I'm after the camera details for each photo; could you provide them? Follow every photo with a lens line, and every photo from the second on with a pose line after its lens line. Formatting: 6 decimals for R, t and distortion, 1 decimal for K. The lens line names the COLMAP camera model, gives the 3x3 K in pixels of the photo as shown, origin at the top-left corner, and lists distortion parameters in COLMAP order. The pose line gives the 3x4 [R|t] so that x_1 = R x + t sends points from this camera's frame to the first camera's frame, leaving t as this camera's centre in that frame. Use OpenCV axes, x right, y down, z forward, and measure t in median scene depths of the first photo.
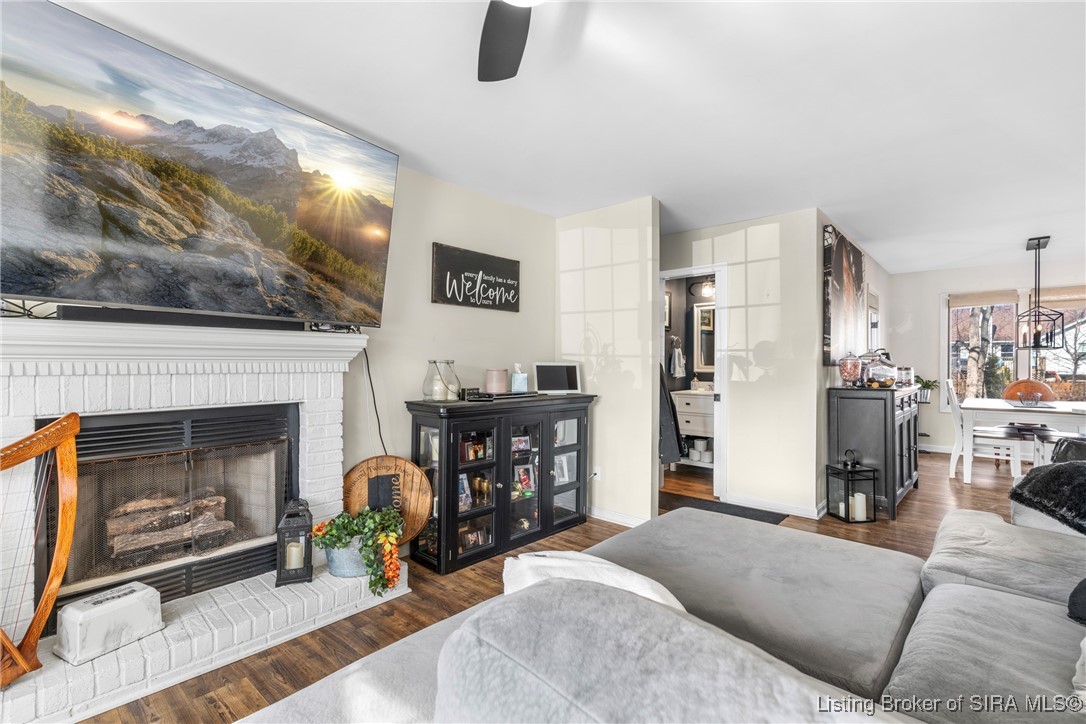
lens RADIAL K [[485.8, 0, 540.2], [0, 485.8, 366.7], [0, 0, 1]] dist [-0.001231, 0.000335]
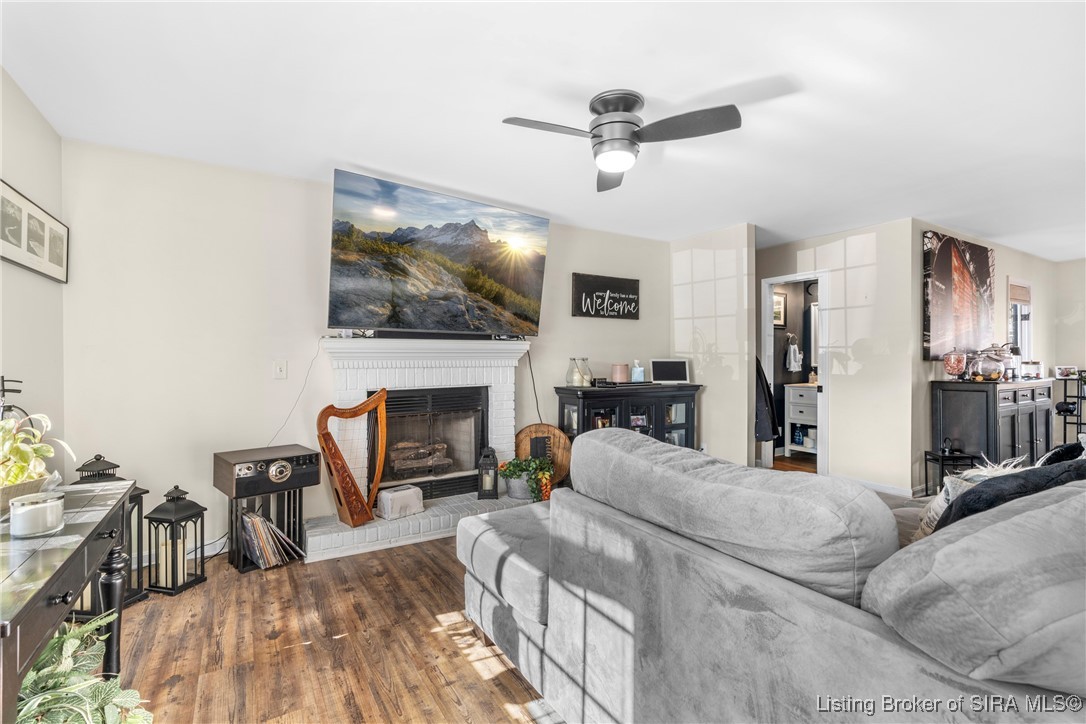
lens RADIAL K [[485.8, 0, 544.7], [0, 485.8, 362.6], [0, 0, 1]] dist [-0.000668, 0.000358]
pose [[0.961081, -0.002905, -0.276251, 0.079722], [0.003669, 0.999991, 0.002249, -0.003060], [0.276242, -0.003175, 0.961083, -0.335946]]
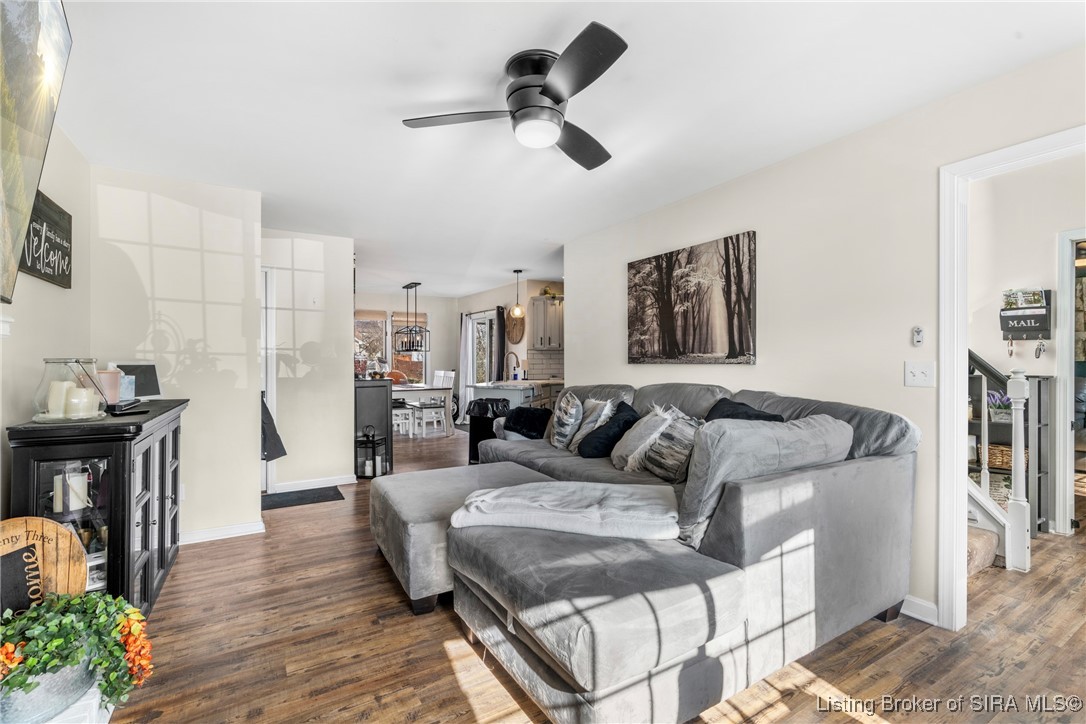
lens RADIAL K [[485.8, 0, 544.7], [0, 485.8, 362.6], [0, 0, 1]] dist [-0.000668, 0.000358]
pose [[0.287034, -0.006402, 0.957899, -0.575462], [0.005895, 0.999971, 0.004917, -0.006668], [-0.957902, 0.004235, 0.287063, 0.168261]]
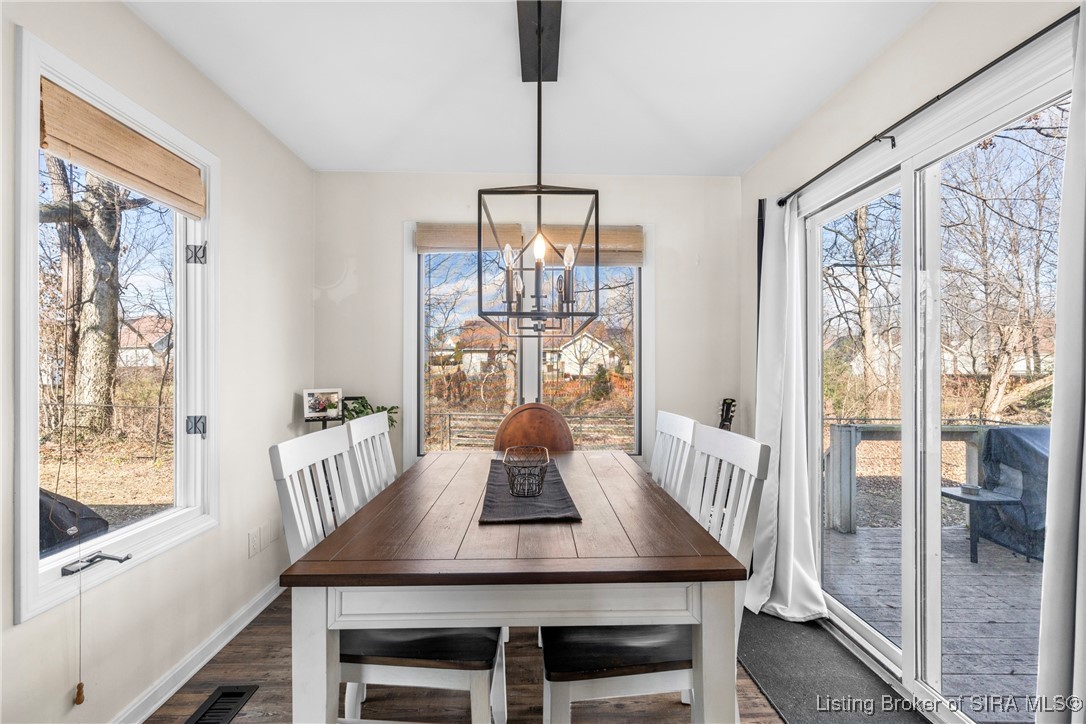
lens RADIAL K [[485.8, 0, 544.7], [0, 485.8, 362.6], [0, 0, 1]] dist [-0.000668, 0.000358]
pose [[0.721887, 0.003416, 0.692003, 1.155493], [0.006185, 0.999916, -0.011389, -0.012528], [-0.691984, 0.012501, 0.721805, 1.095341]]
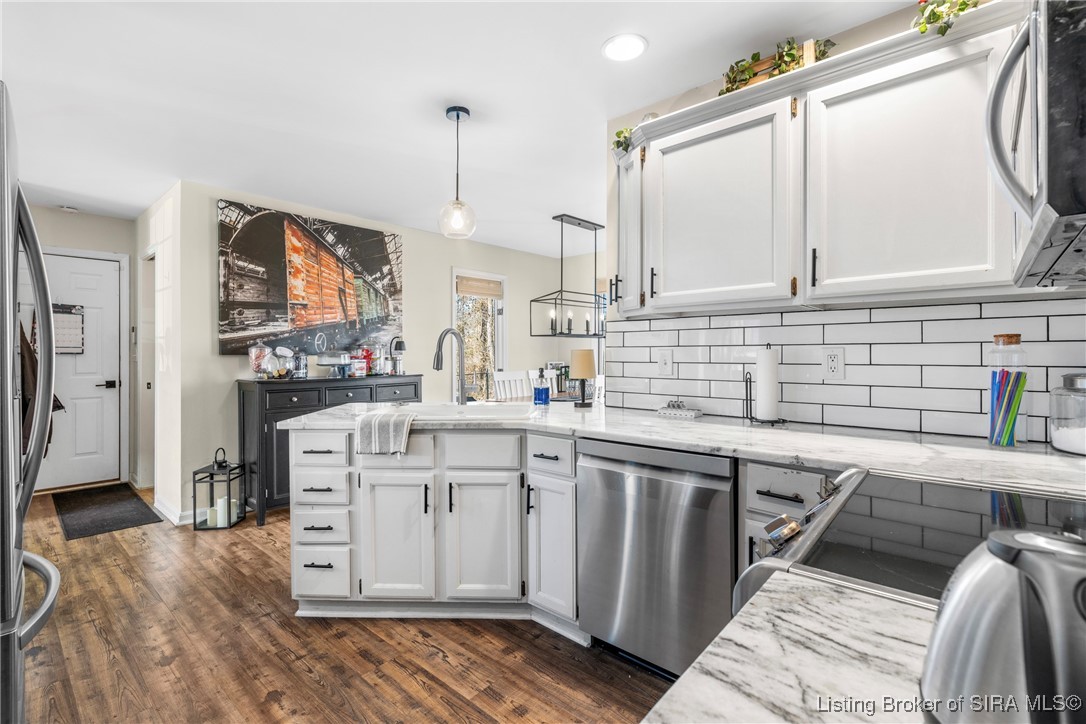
lens RADIAL K [[496.3, 0, 545.0], [0, 496.3, 352.5], [0, 0, 1]] dist [-0.000440, 0.000080]
pose [[0.999843, -0.002638, 0.017496, 1.386686], [0.002776, 0.999965, -0.007855, 0.000271], [-0.017475, 0.007902, 0.999816, 0.084689]]
